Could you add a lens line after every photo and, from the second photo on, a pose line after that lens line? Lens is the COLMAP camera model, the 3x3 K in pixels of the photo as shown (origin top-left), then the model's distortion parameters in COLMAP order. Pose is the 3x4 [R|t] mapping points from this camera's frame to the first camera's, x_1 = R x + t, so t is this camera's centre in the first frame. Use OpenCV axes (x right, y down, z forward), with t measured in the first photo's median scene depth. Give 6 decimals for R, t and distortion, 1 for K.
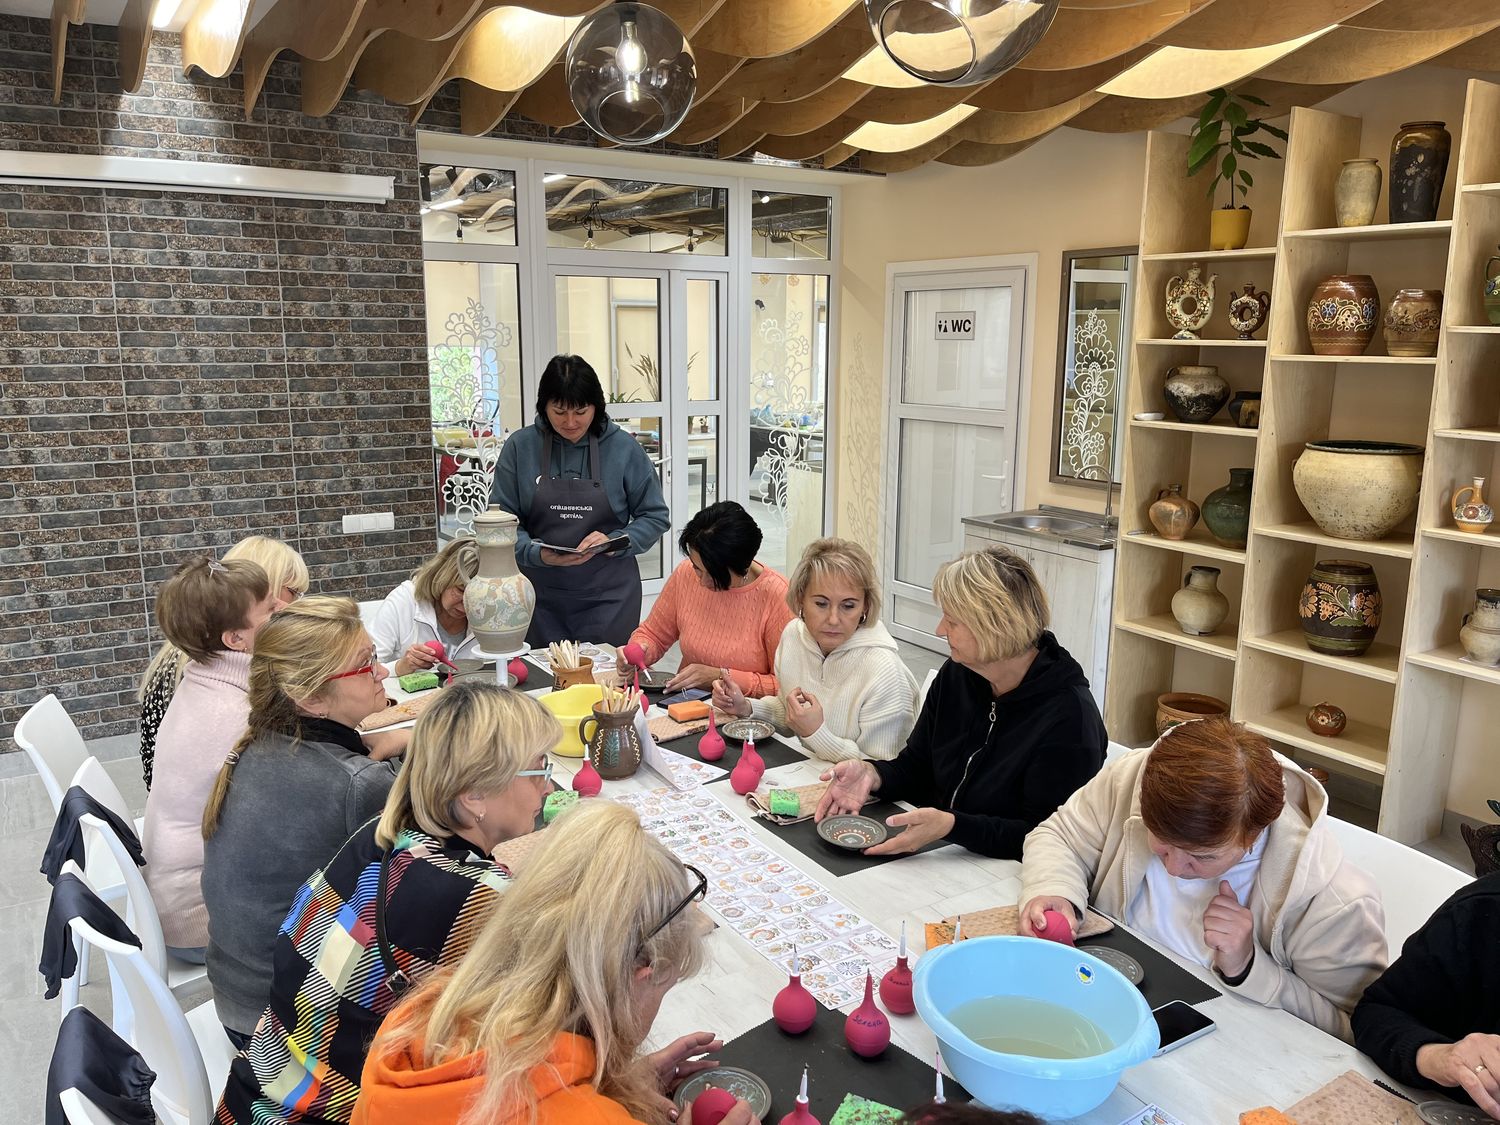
lens RADIAL K [[1129.0, 0, 744.0], [0, 1129.0, 563.4], [0, 0, 1]] dist [0.008747, -0.021418]
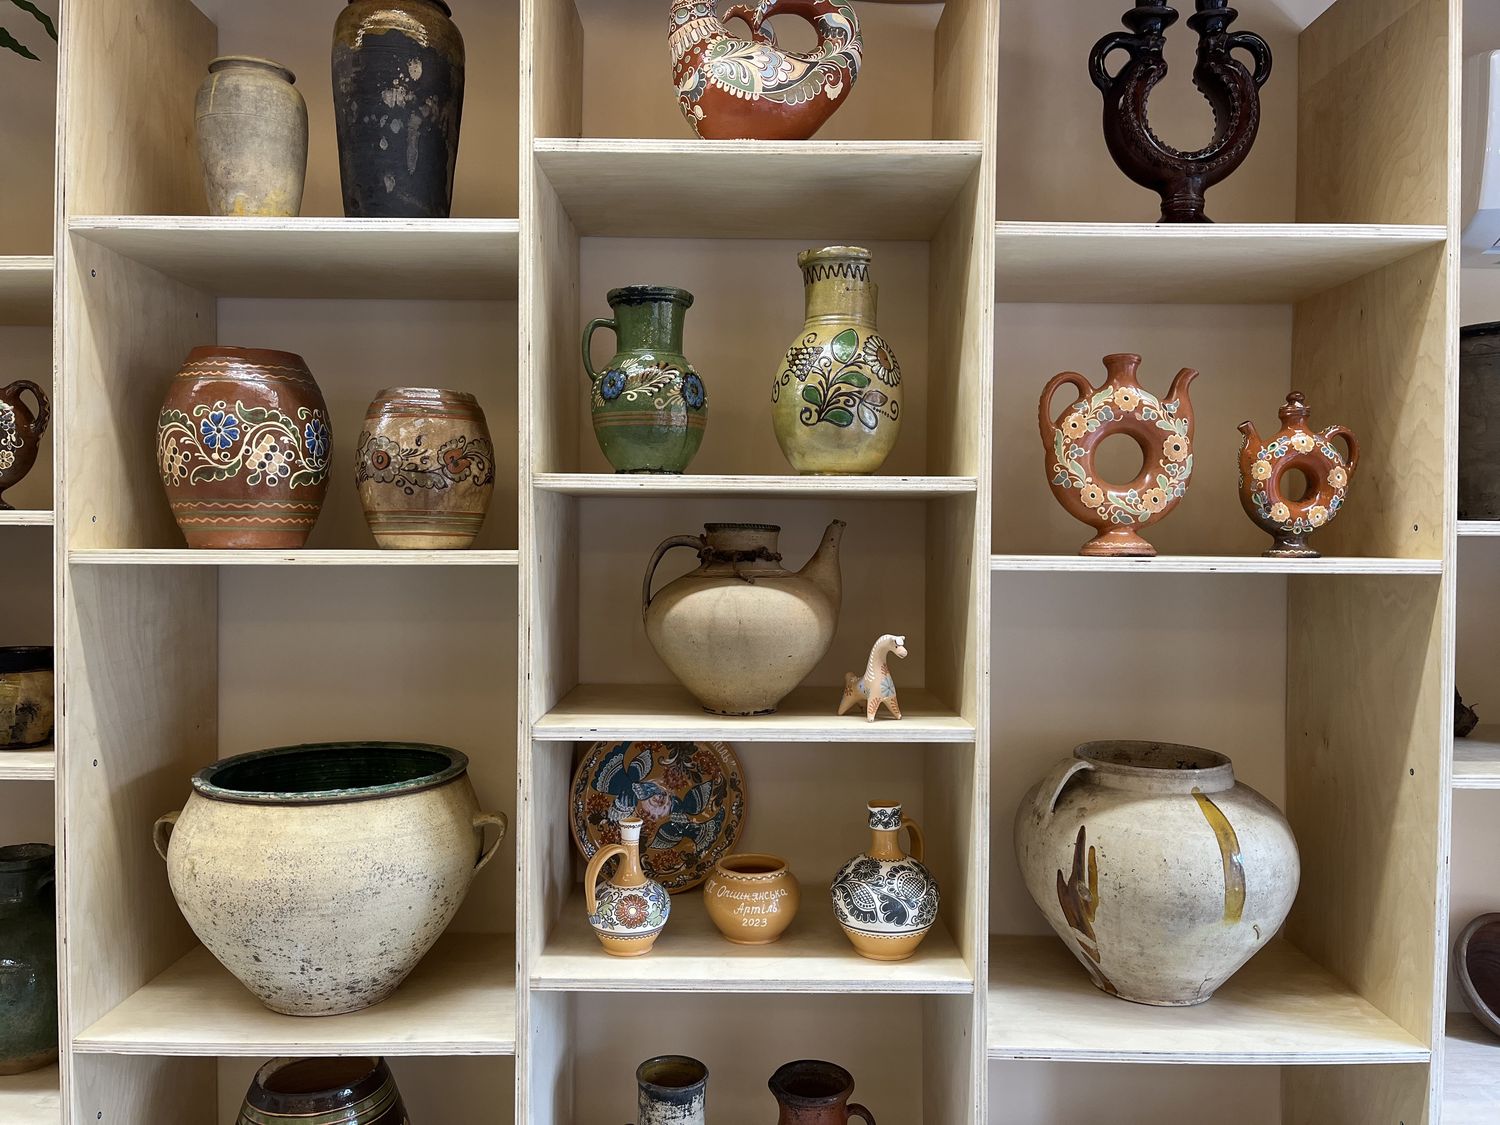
lens RADIAL K [[1129.0, 0, 744.9], [0, 1129.0, 562.2], [0, 0, 1]] dist [0.008747, -0.021418]
pose [[0.529502, -0.019087, 0.848094, 0.294360], [0.166467, 0.982647, -0.081817, -0.122967], [-0.831815, 0.184502, 0.523490, 0.675987]]
